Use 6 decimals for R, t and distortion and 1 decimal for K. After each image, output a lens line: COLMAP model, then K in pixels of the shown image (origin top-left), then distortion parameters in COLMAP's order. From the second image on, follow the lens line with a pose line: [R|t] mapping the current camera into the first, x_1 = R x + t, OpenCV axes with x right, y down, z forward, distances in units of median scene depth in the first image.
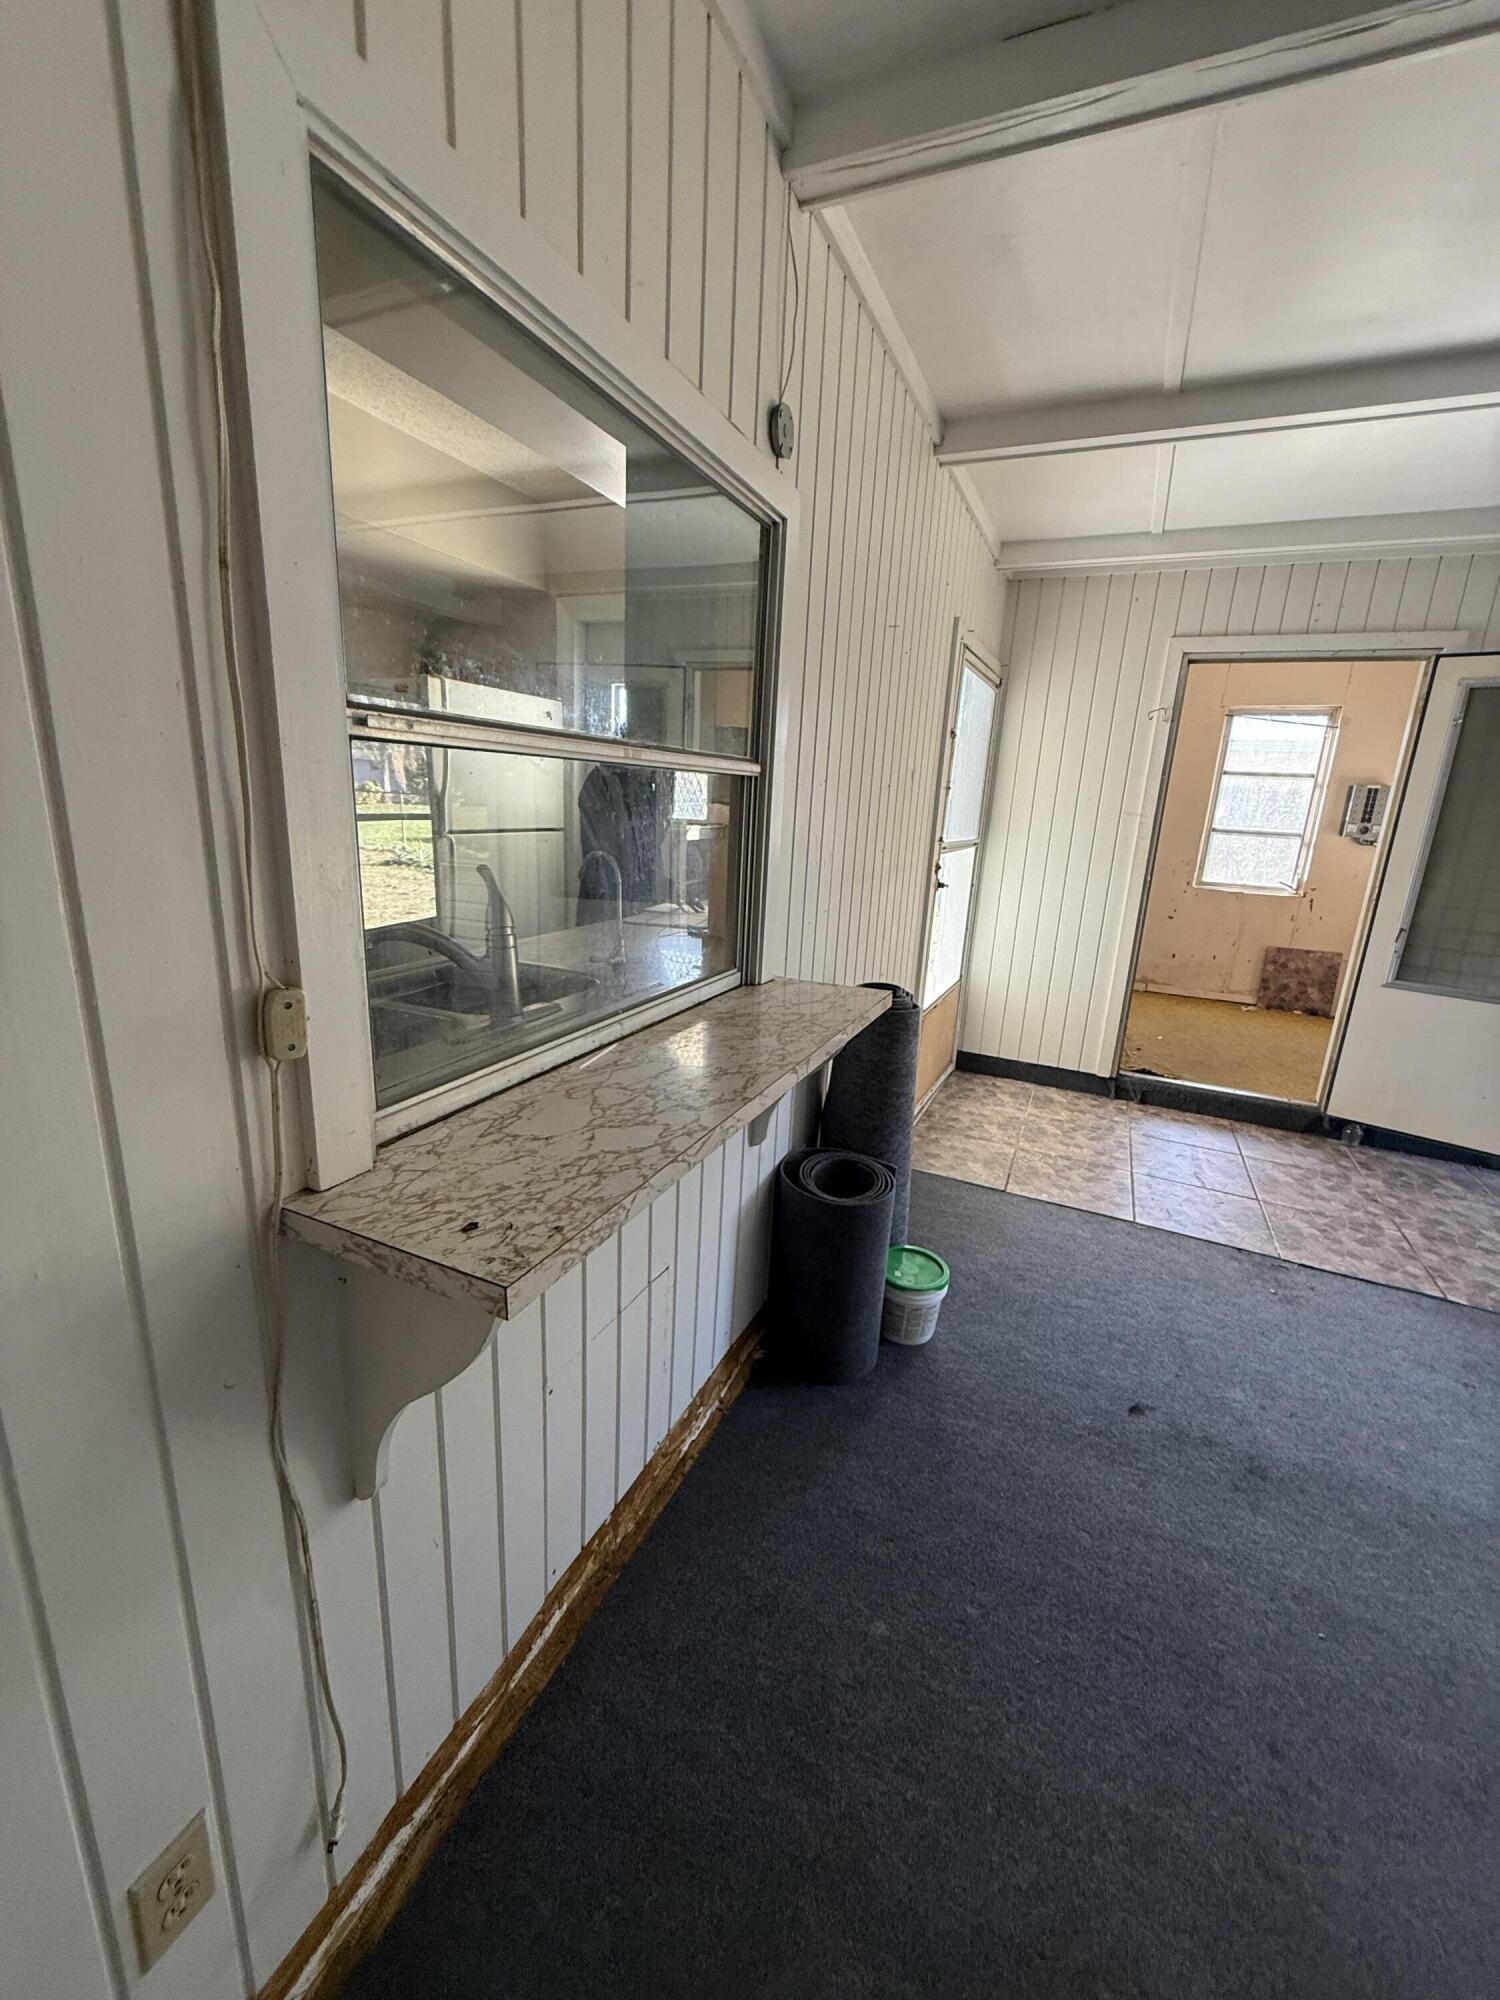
lens RADIAL K [[795.4, 0, 760.6], [0, 795.4, 995.4], [0, 0, 1]] dist [0.002073, -0.000602]
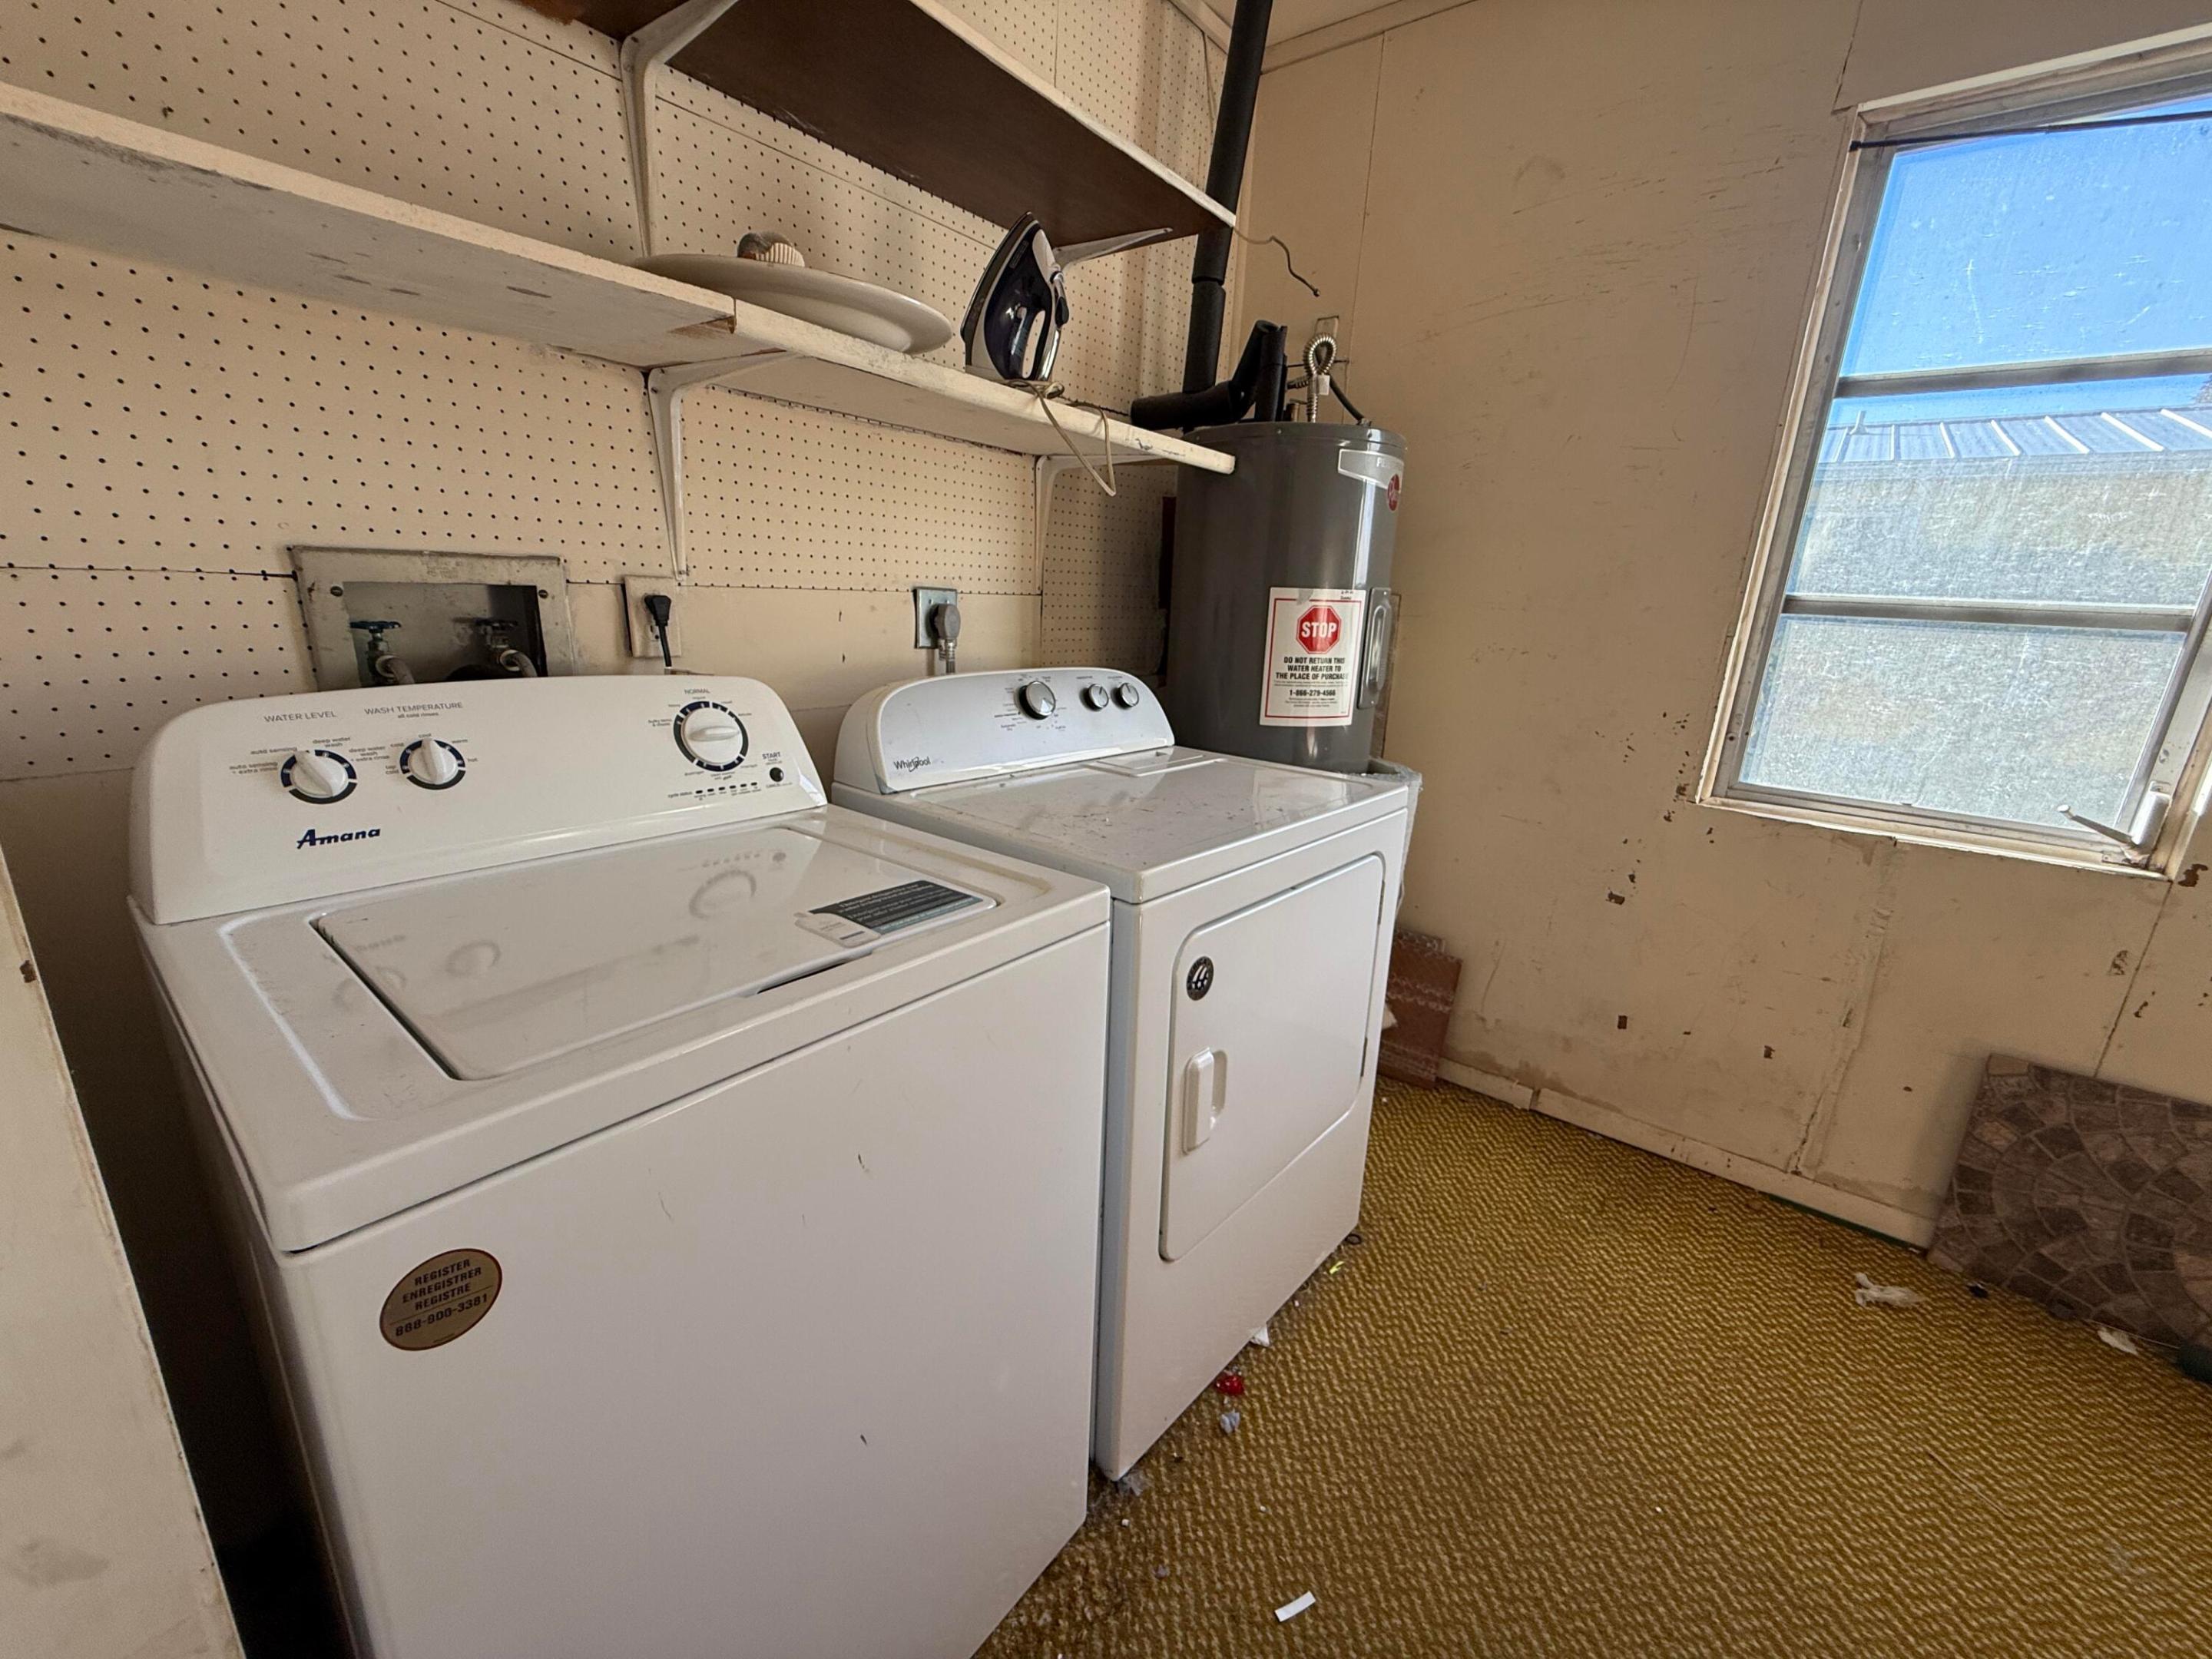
lens RADIAL K [[879.7, 0, 1108.9], [0, 879.7, 830.0], [0, 0, 1]] dist [0.002073, -0.000602]
pose [[0.970073, 0.053486, -0.236848, 0.418578], [-0.049815, 0.998528, 0.021462, -0.125906], [0.237648, -0.009021, 0.971310, 0.648201]]
